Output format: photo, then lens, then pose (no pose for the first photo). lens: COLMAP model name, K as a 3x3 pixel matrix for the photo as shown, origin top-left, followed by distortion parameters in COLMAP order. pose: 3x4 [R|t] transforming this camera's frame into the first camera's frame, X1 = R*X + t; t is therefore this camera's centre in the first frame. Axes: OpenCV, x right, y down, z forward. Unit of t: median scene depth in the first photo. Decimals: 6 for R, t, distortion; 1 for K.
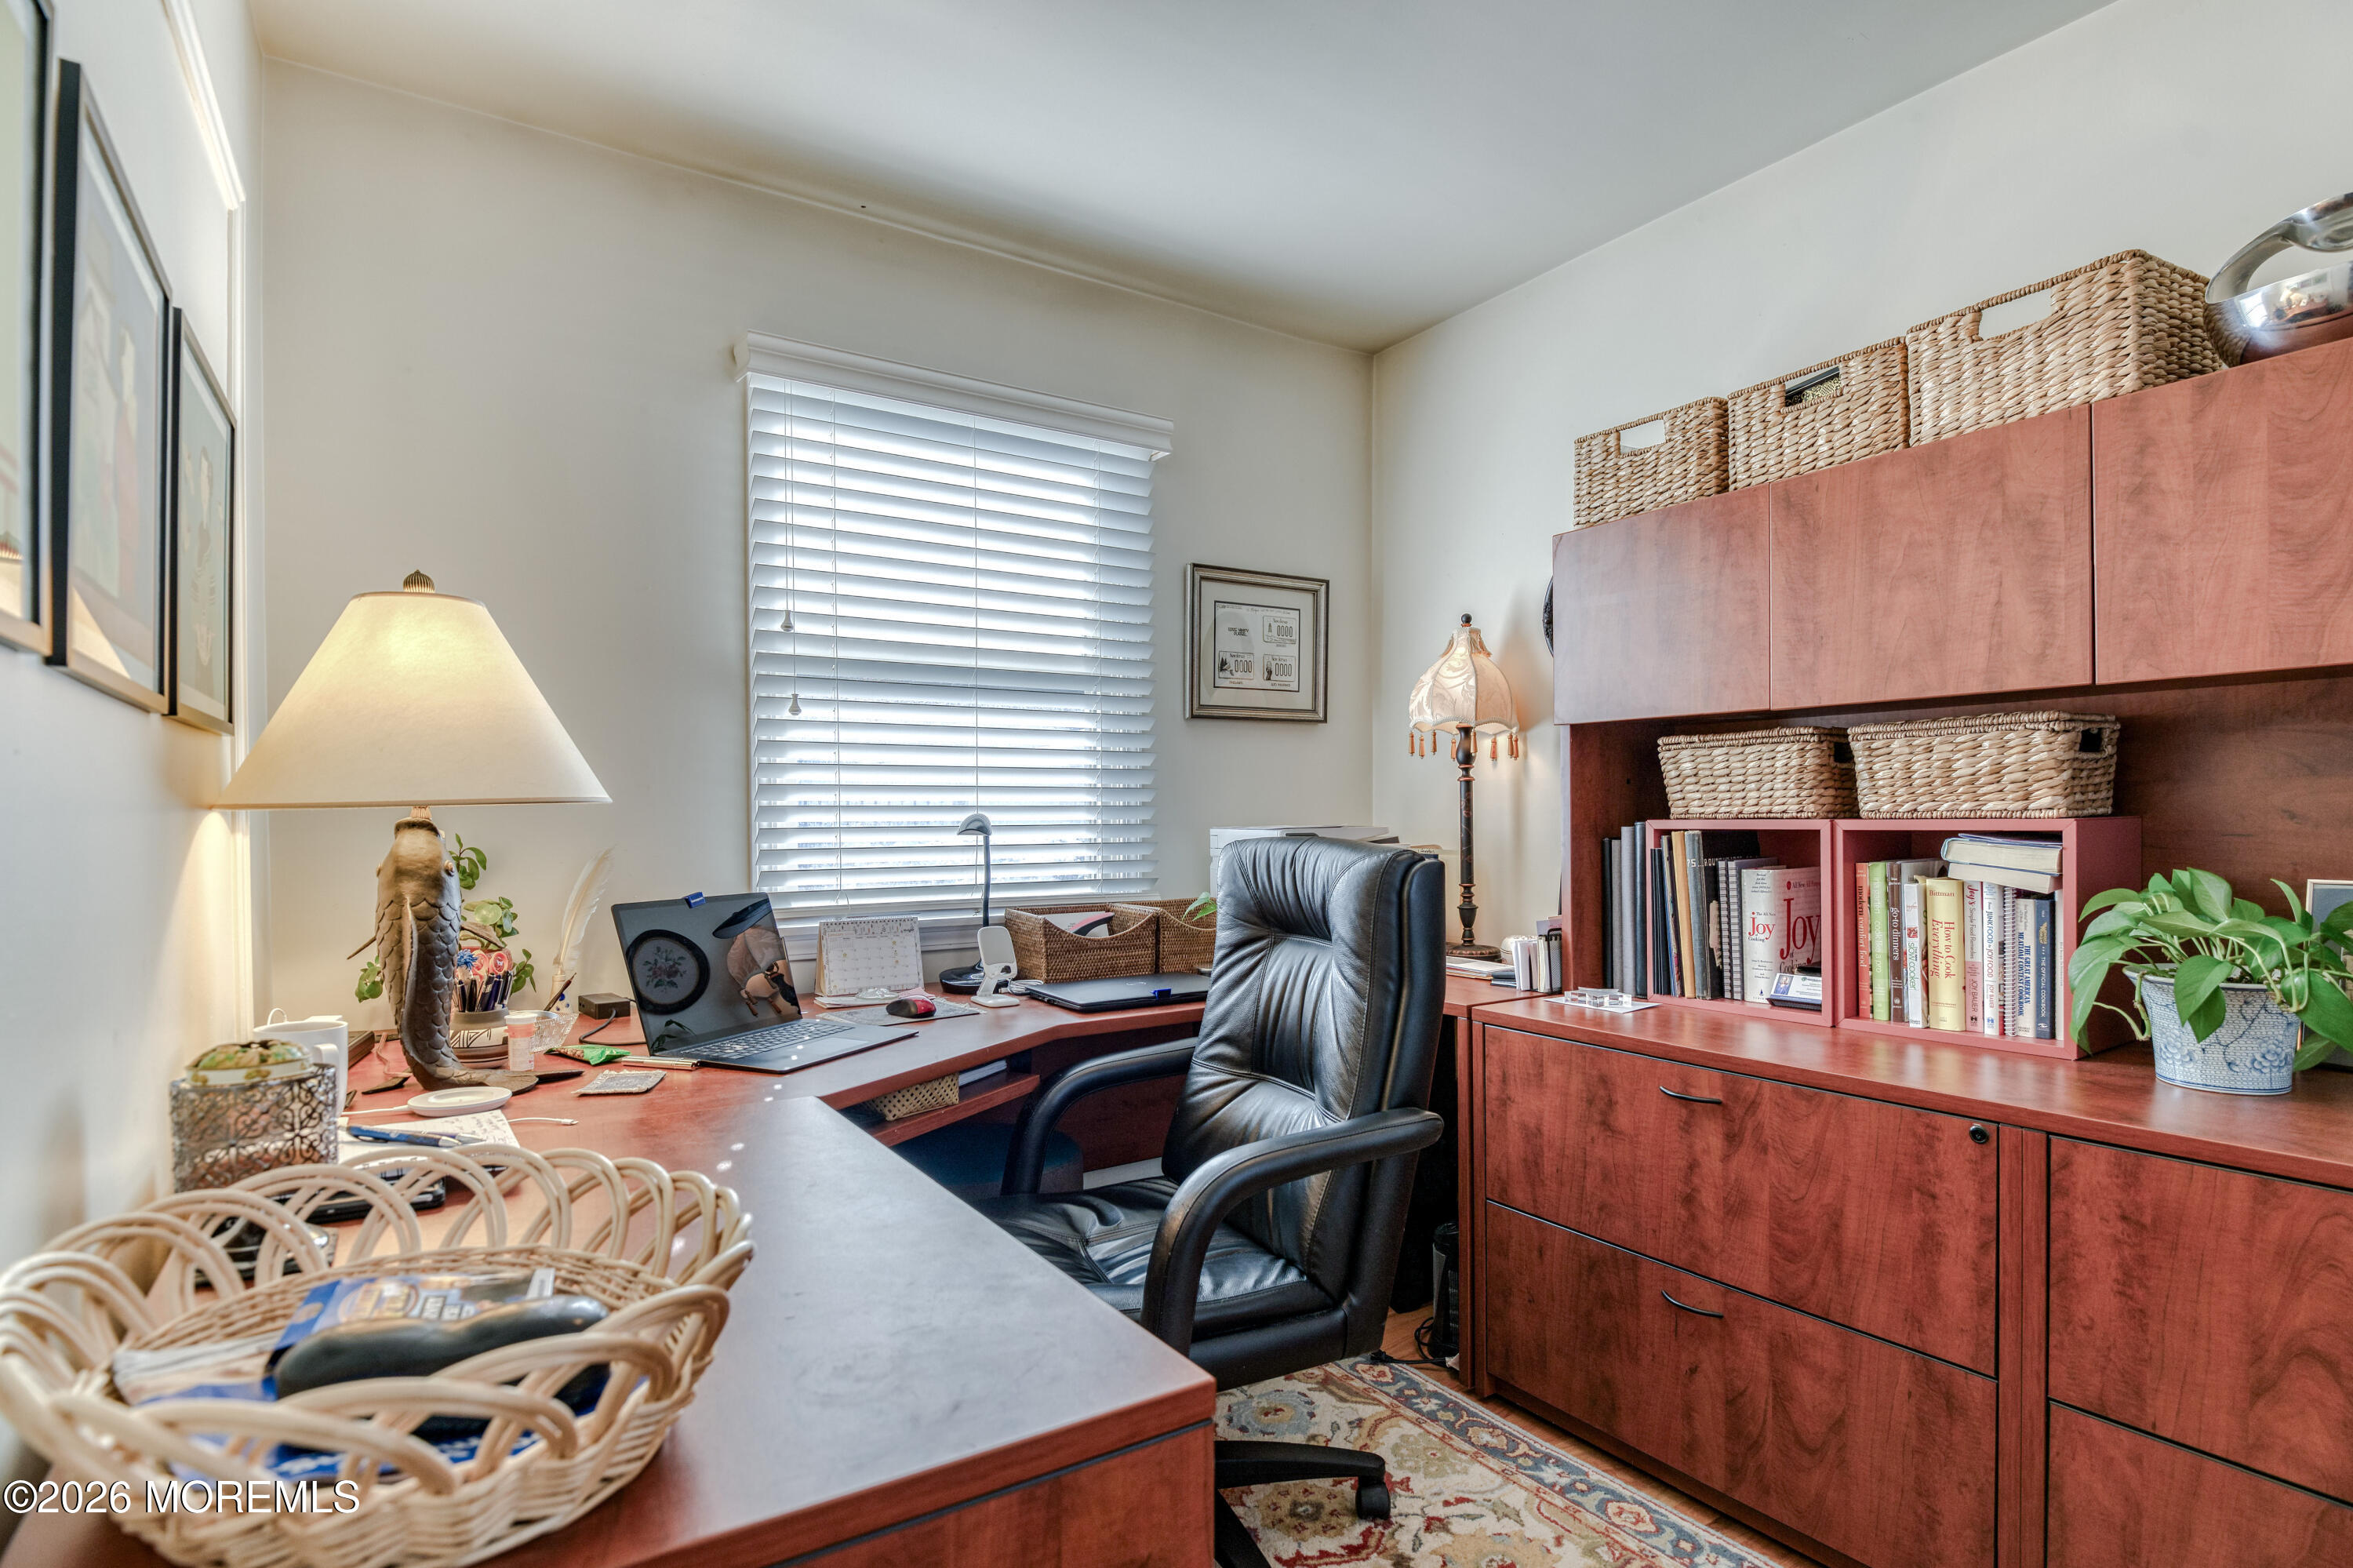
lens RADIAL K [[1164.1, 0, 1168.6], [0, 1164.1, 801.0], [0, 0, 1]] dist [-0.007097, -0.007121]
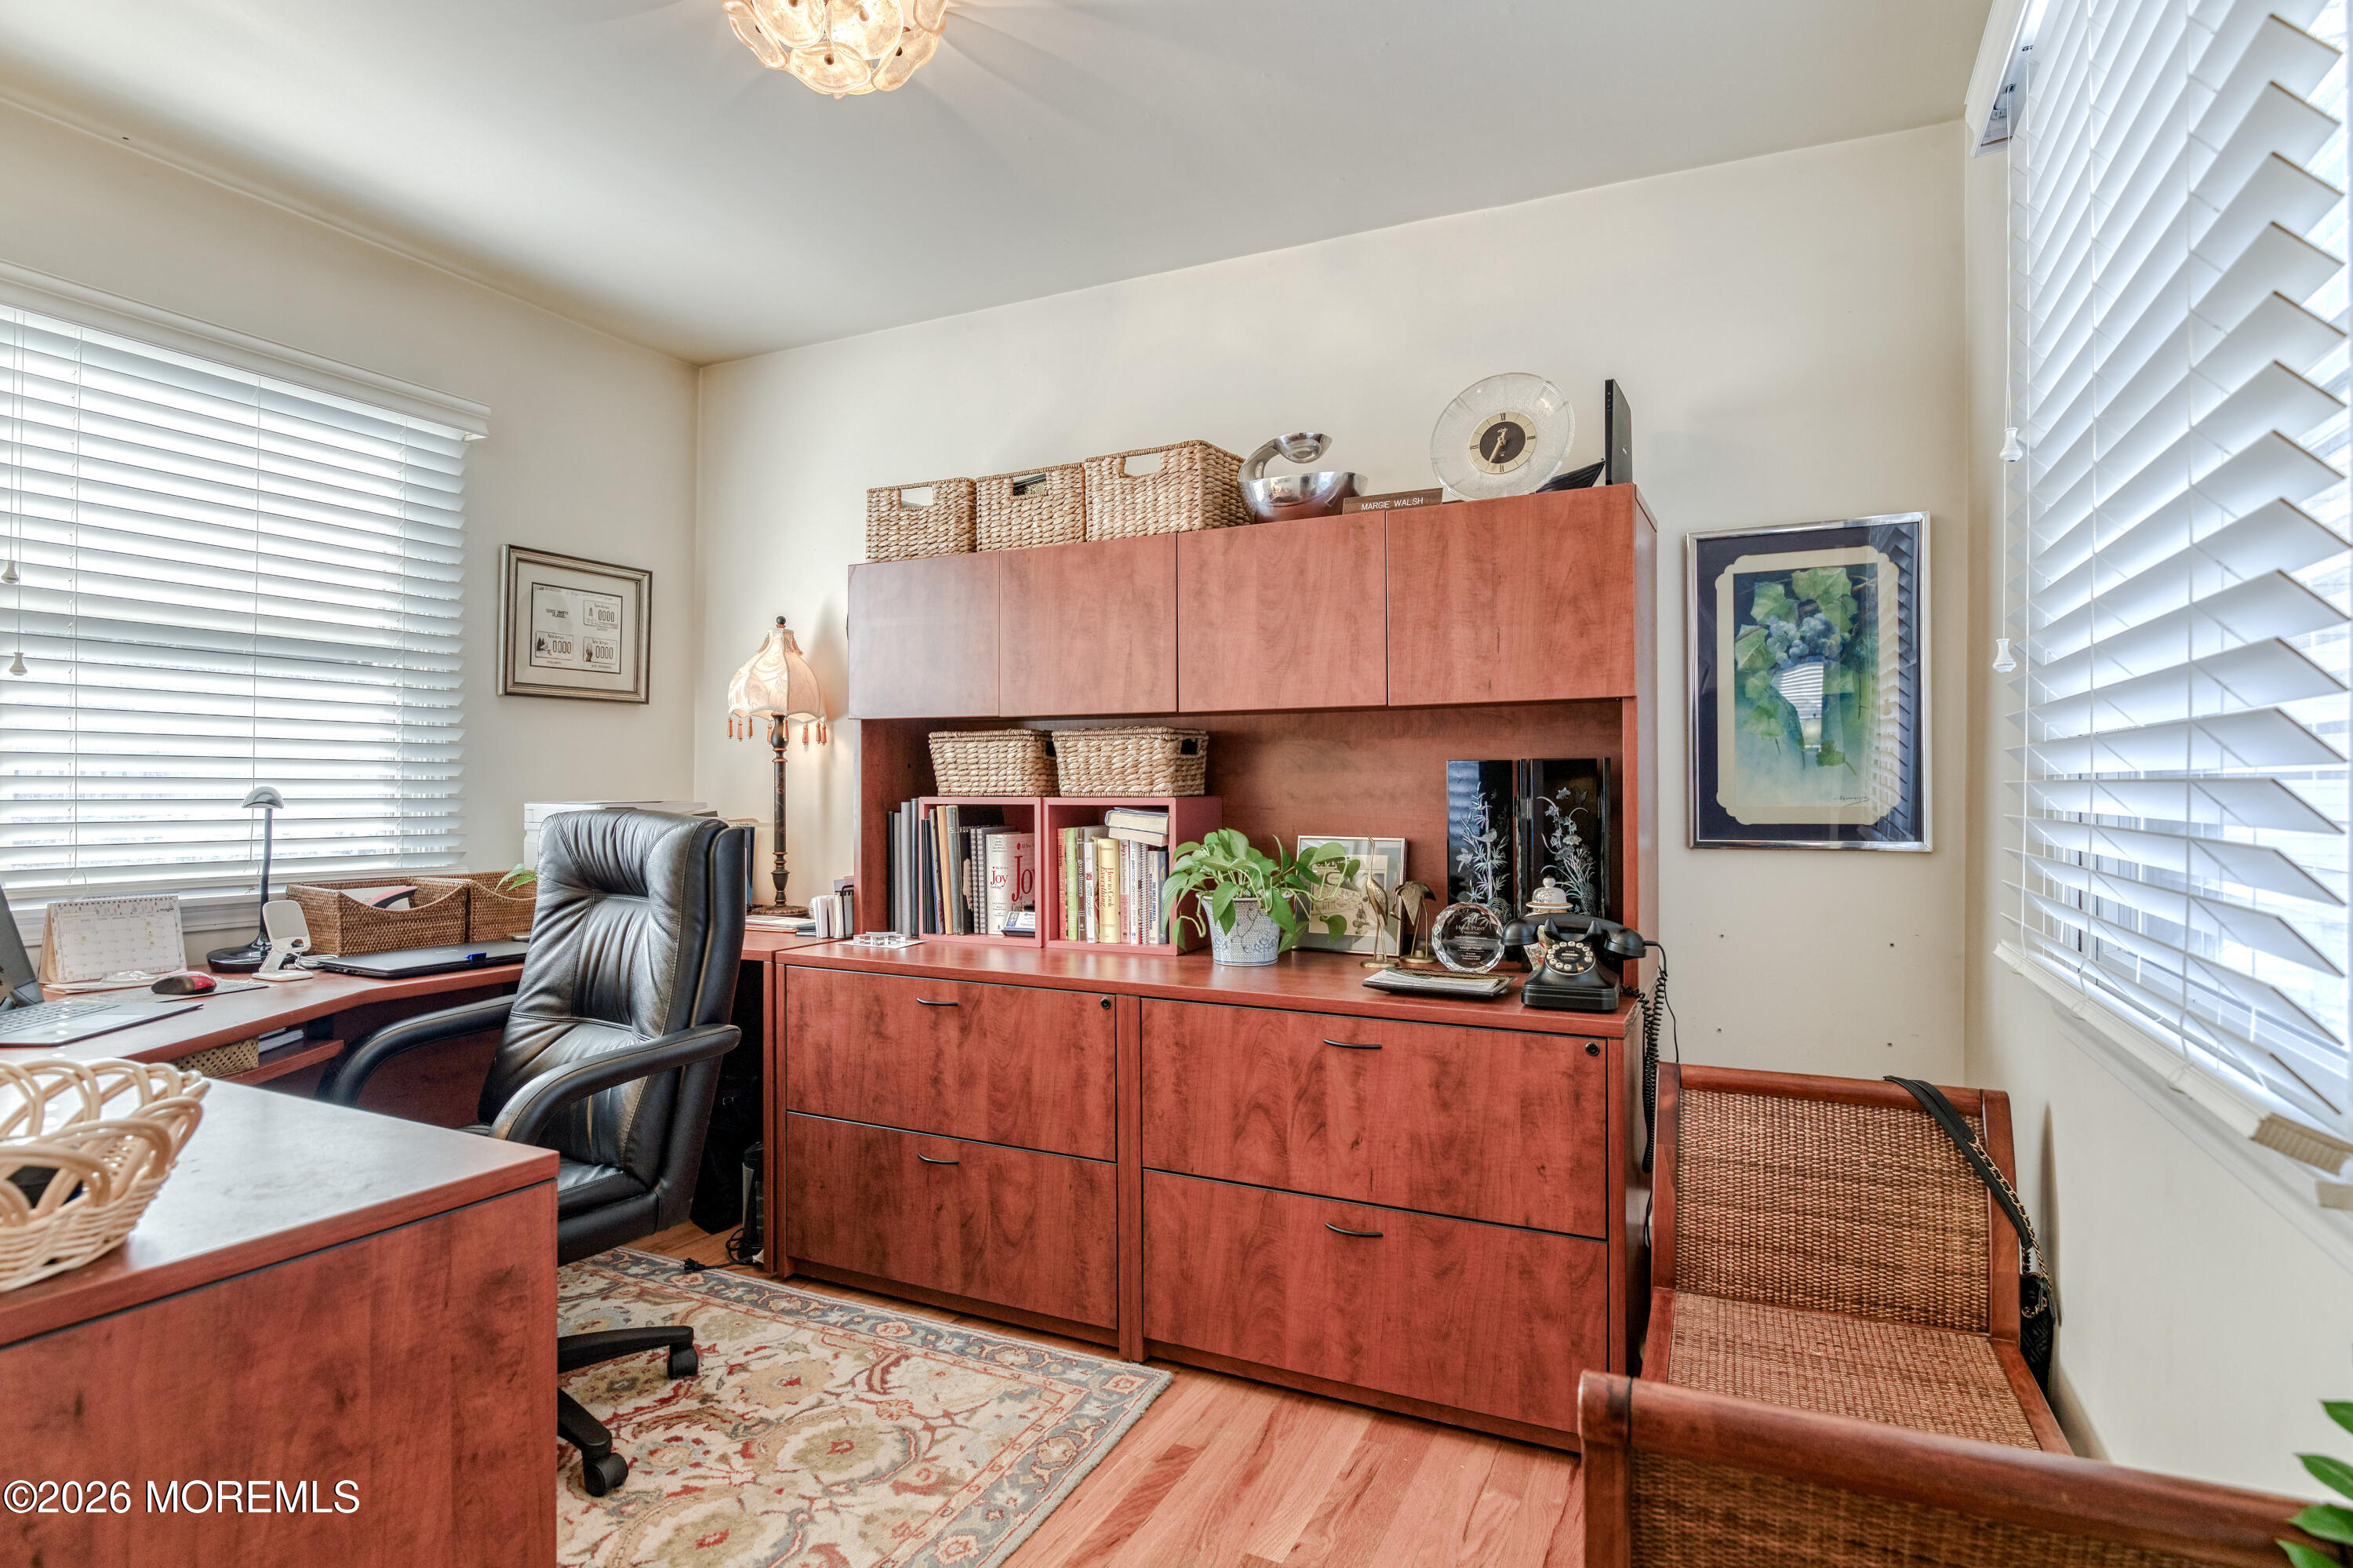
lens RADIAL K [[1164.1, 0, 1168.1], [0, 1164.1, 791.3], [0, 0, 1]] dist [-0.007097, -0.007121]
pose [[0.850347, 0.008416, 0.526155, -0.031035], [-0.014186, 0.999875, 0.006934, -0.003013], [-0.526031, -0.013360, 0.850361, -0.261165]]
